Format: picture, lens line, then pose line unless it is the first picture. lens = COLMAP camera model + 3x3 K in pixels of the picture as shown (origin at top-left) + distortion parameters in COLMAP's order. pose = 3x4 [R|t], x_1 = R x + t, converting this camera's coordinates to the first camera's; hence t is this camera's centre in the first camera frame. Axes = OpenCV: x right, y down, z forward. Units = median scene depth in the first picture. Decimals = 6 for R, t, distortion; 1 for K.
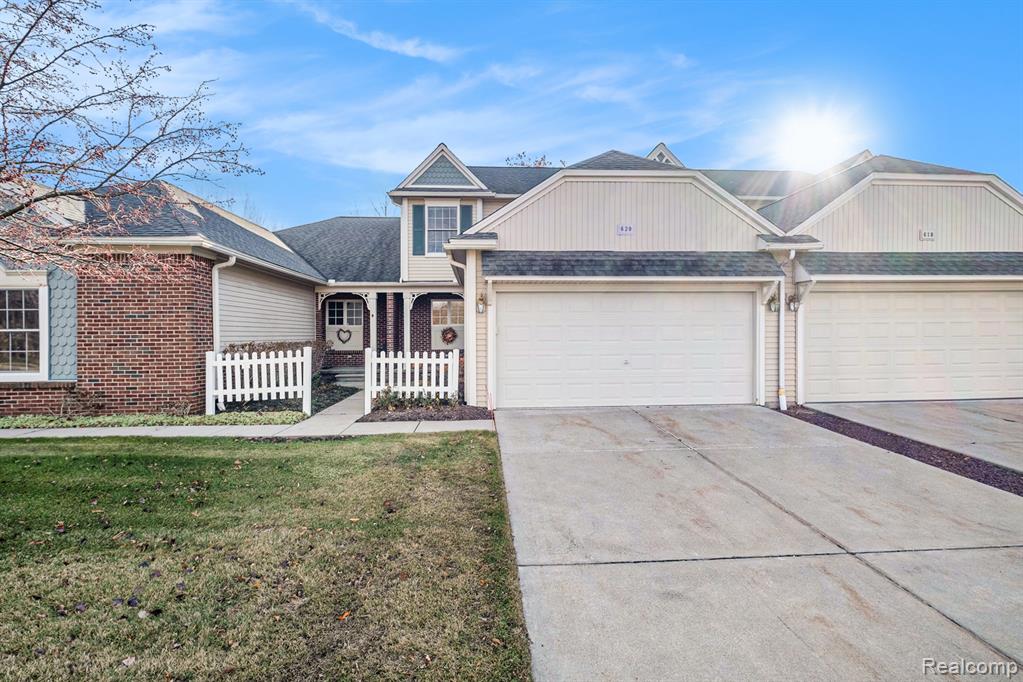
lens RADIAL K [[460.2, 0, 509.2], [0, 460.2, 341.7], [0, 0, 1]] dist [0.005418, 0.000203]
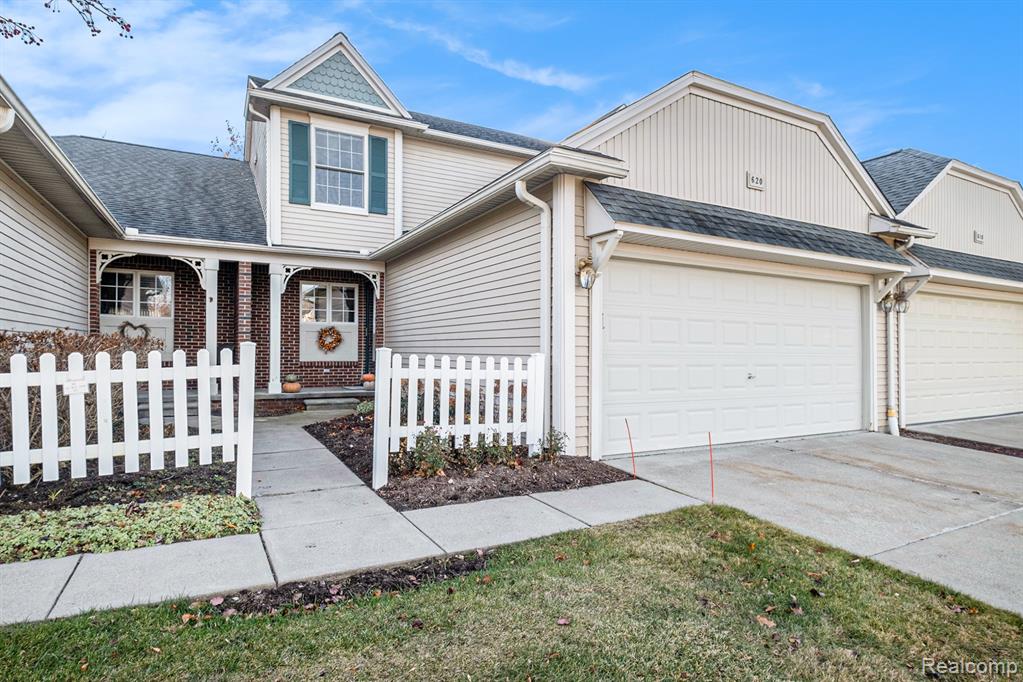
lens RADIAL K [[542.7, 0, 511.5], [0, 542.7, 348.2], [0, 0, 1]] dist [-0.000457, 0.000765]
pose [[0.915067, 0.018307, 0.402886, -0.226790], [-0.010739, 0.999721, -0.021036, 0.013741], [-0.403159, 0.014923, 0.915008, 0.237372]]
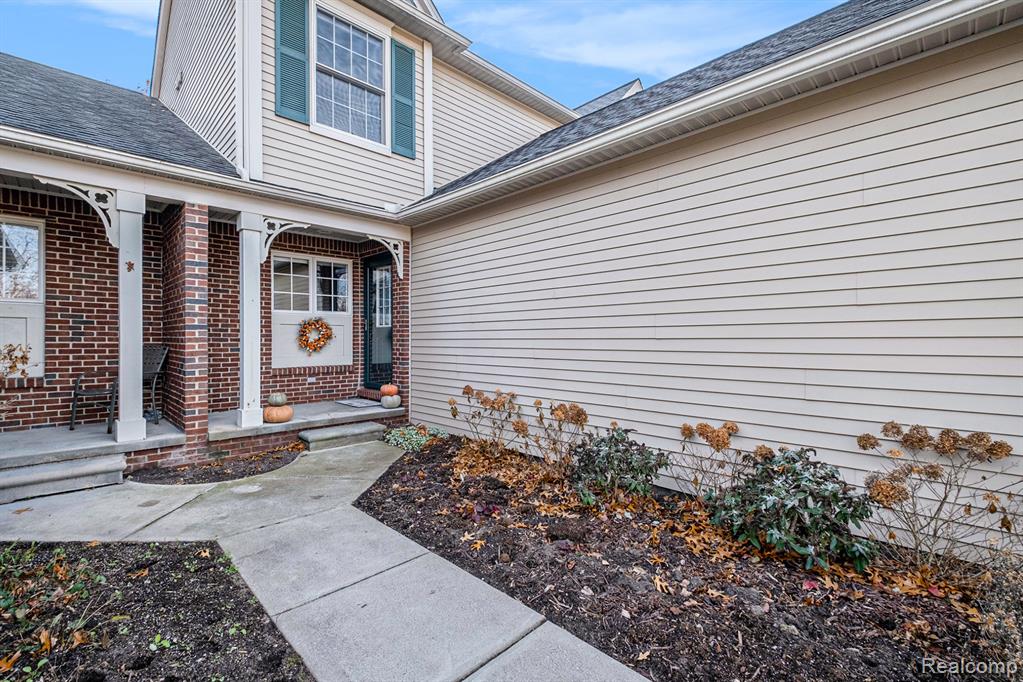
lens RADIAL K [[445.4, 0, 510.0], [0, 445.4, 341.1], [0, 0, 1]] dist [0.000489, -0.001114]
pose [[0.777330, 0.008364, 0.629037, -0.287249], [0.000153, 0.999909, -0.013484, -0.001811], [-0.629093, 0.010578, 0.777258, 0.606579]]
